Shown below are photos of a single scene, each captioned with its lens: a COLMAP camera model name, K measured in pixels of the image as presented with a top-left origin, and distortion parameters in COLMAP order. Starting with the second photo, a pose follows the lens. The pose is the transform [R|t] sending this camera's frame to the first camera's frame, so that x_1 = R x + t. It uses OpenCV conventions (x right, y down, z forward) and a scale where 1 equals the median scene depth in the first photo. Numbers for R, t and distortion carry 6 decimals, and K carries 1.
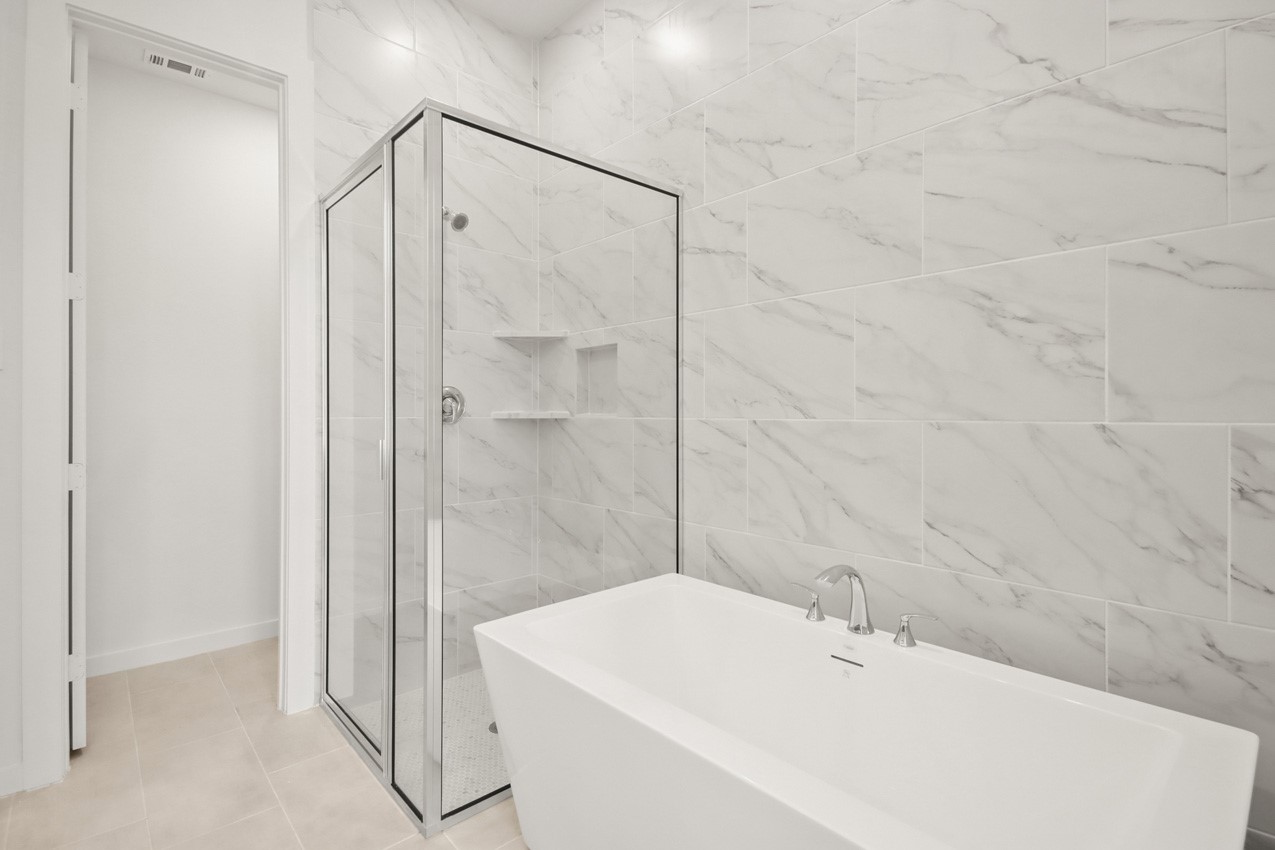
lens RADIAL K [[608.3, 0, 633.5], [0, 608.3, 417.6], [0, 0, 1]] dist [0.037111, -0.014061]
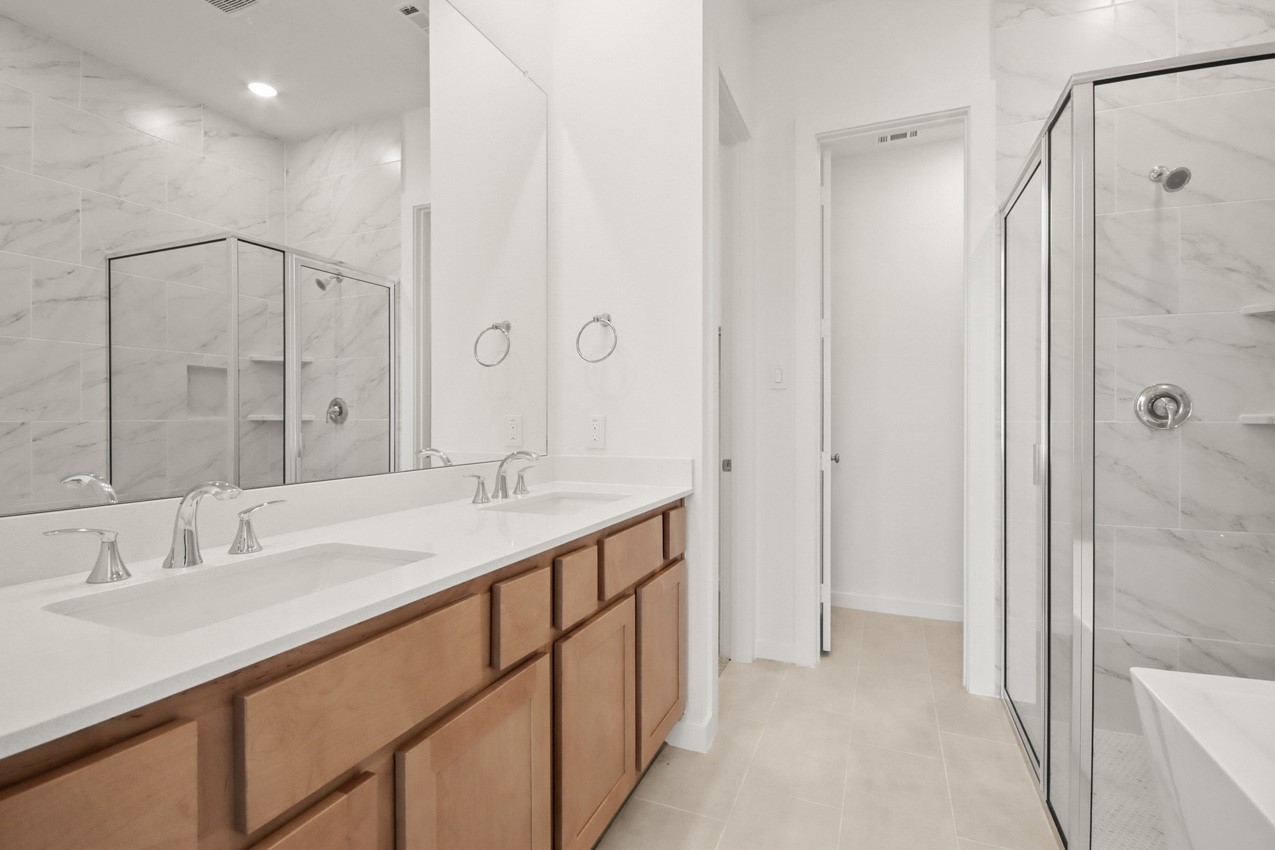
lens RADIAL K [[590.0, 0, 636.1], [0, 590.0, 432.4], [0, 0, 1]] dist [0.019355, -0.000775]
pose [[0.438122, 0.023607, -0.898606, 0.118546], [-0.006908, 0.999714, 0.022896, 0.000397], [0.898889, -0.003824, 0.438159, 0.010329]]
